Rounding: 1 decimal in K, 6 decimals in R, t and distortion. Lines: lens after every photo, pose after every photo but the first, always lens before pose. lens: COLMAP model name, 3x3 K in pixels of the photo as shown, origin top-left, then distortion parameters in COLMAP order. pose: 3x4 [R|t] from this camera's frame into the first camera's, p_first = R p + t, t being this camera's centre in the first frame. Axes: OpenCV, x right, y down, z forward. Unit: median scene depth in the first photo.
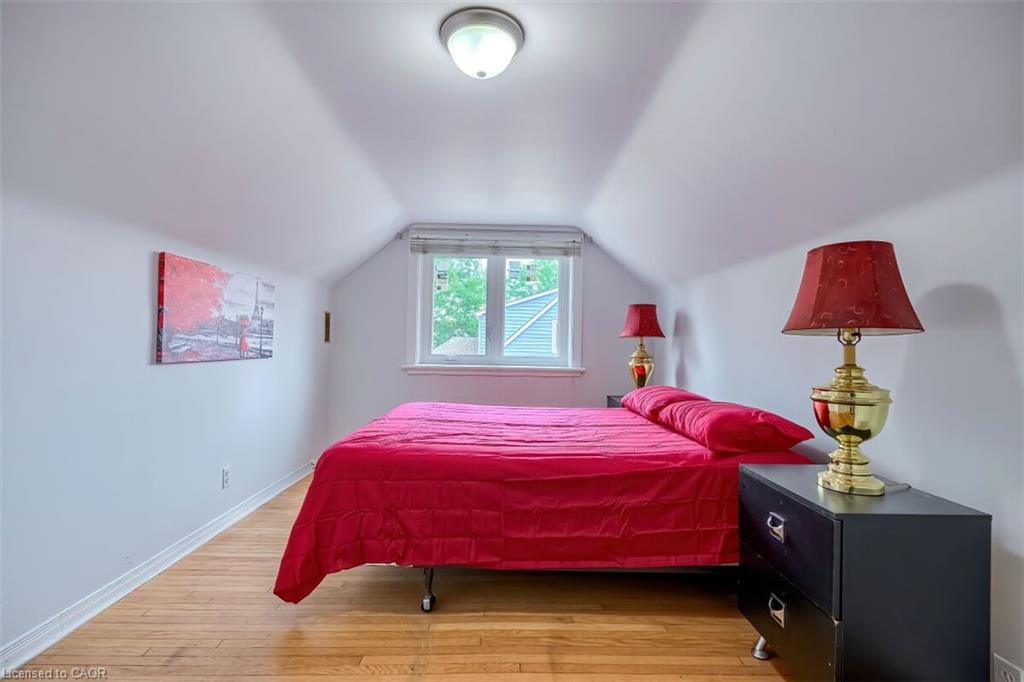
lens RADIAL K [[456.6, 0, 511.9], [0, 456.6, 341.9], [0, 0, 1]] dist [-0.001770, 0.000660]
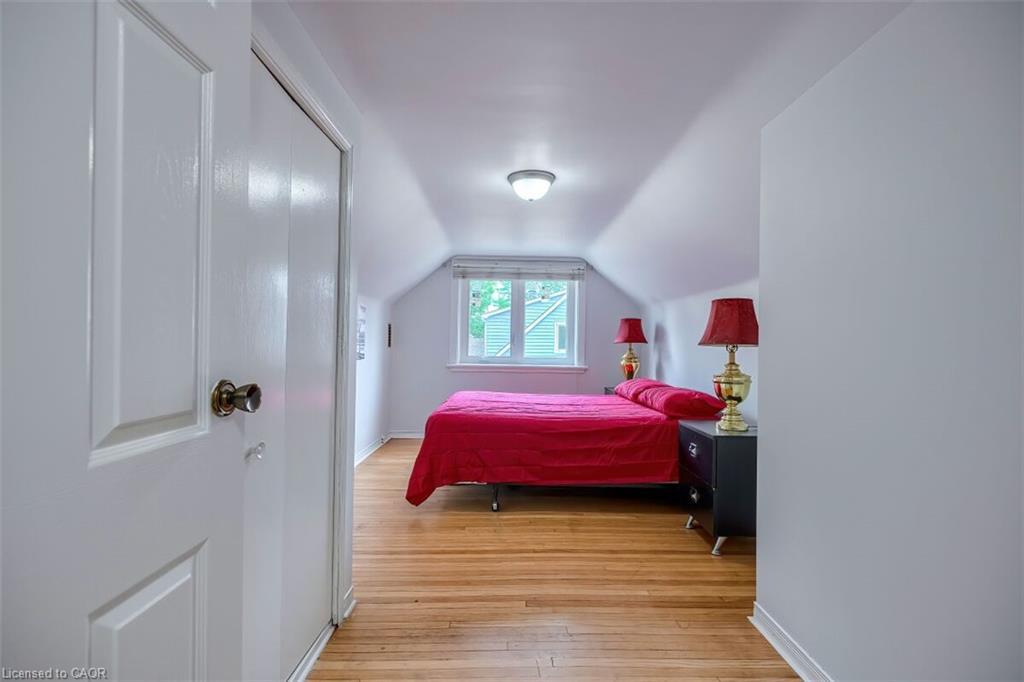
lens RADIAL K [[456.6, 0, 511.9], [0, 456.6, 341.9], [0, 0, 1]] dist [-0.001770, 0.000660]
pose [[0.999998, -0.002097, -0.000490, -0.109498], [0.002097, 0.999998, 0.000011, -0.025722], [0.000490, -0.000012, 1.000000, -0.601046]]
